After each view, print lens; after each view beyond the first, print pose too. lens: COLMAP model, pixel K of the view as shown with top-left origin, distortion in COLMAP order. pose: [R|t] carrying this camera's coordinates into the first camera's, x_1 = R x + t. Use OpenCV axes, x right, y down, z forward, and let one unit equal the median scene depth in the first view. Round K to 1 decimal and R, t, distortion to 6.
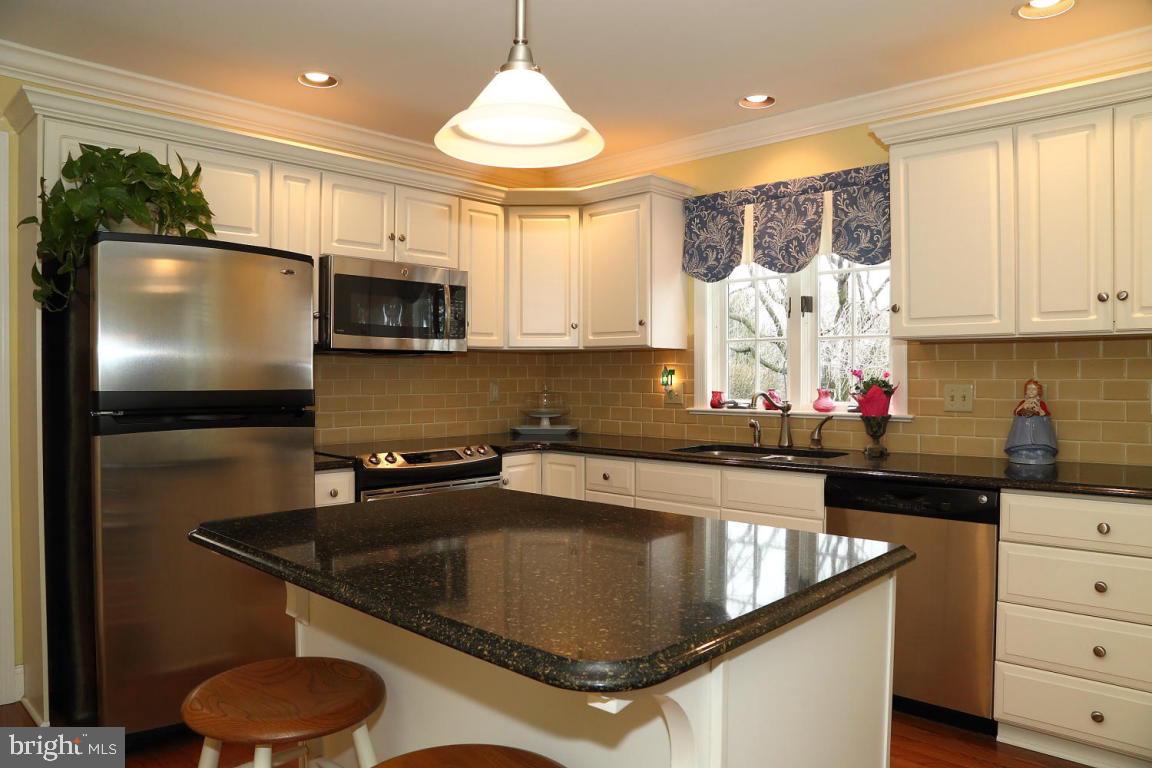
lens RADIAL K [[790.5, 0, 576.5], [0, 790.5, 385.5], [0, 0, 1]] dist [-0.114088, 0.060657]
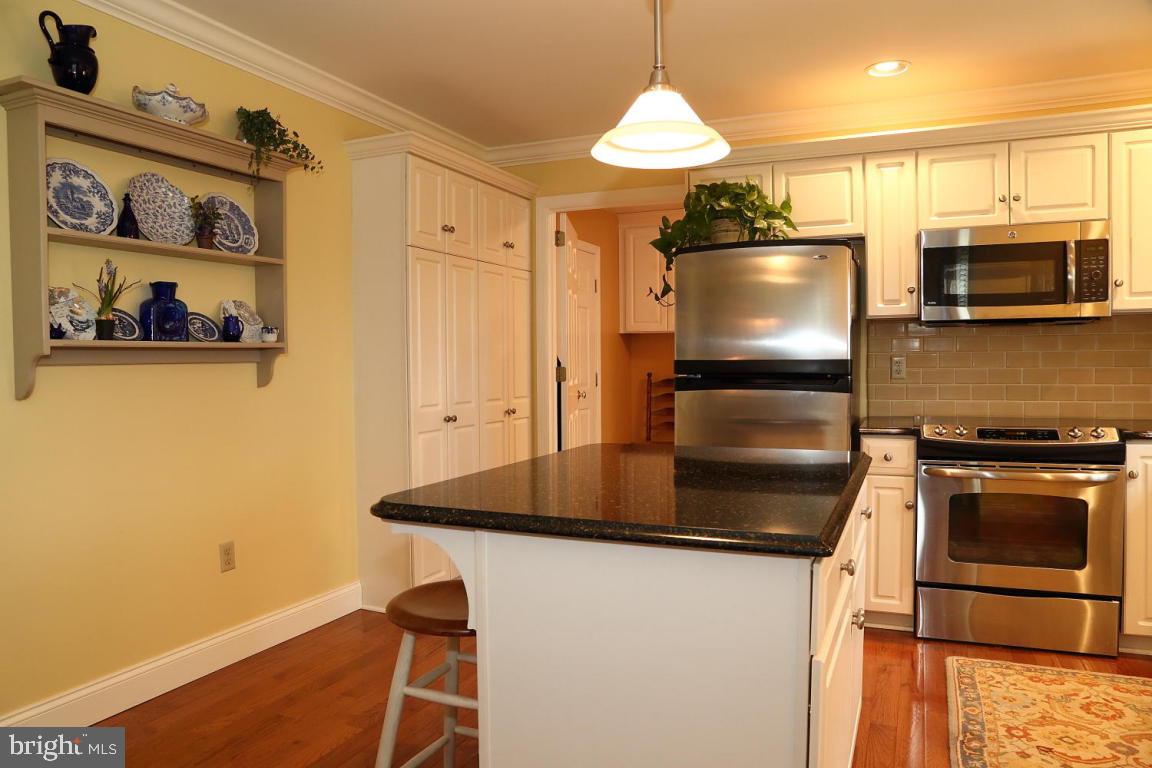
lens RADIAL K [[790.5, 0, 573.2], [0, 790.5, 389.7], [0, 0, 1]] dist [-0.114088, 0.060657]
pose [[0.340169, 0.027632, -0.939958, 0.441189], [-0.001970, 0.999587, 0.028672, 0.013307], [0.940362, -0.007902, 0.340083, 0.195351]]
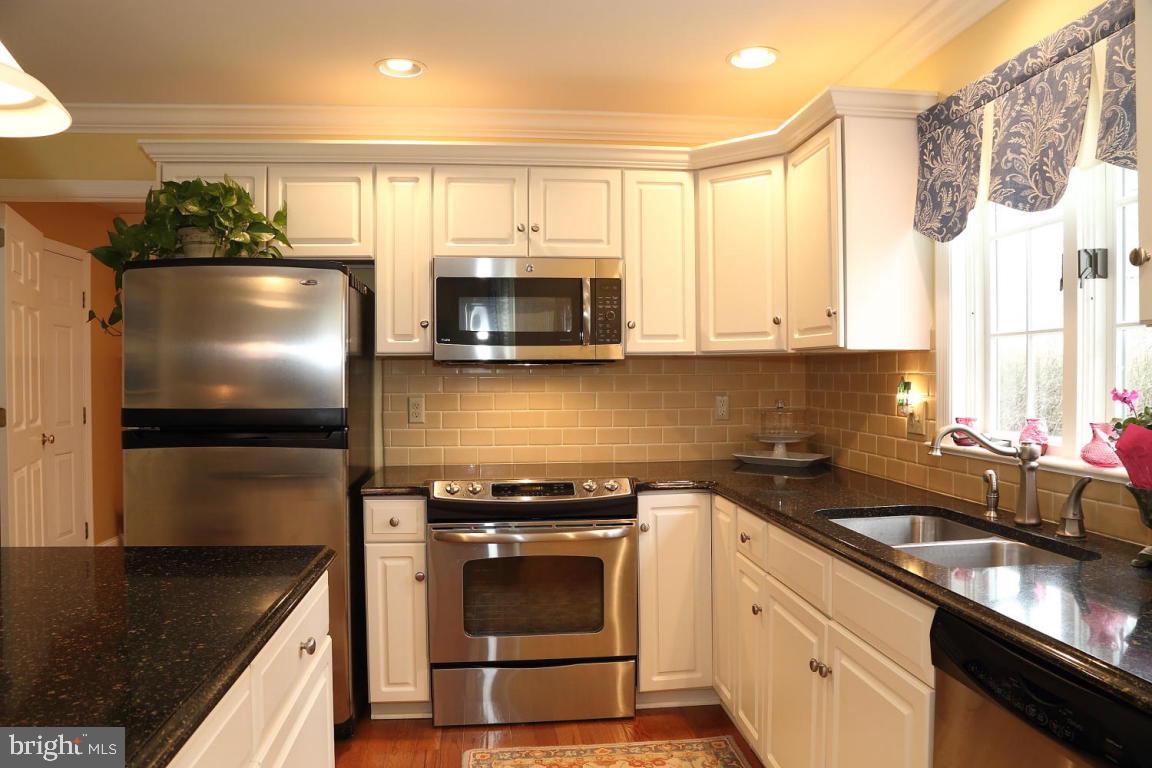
lens RADIAL K [[790.5, 0, 571.9], [0, 790.5, 383.1], [0, 0, 1]] dist [-0.114088, 0.060657]
pose [[0.761918, 0.004417, -0.647659, 0.354899], [-0.004142, 0.999990, 0.001947, -0.021089], [0.647661, 0.001199, 0.761928, 0.365355]]
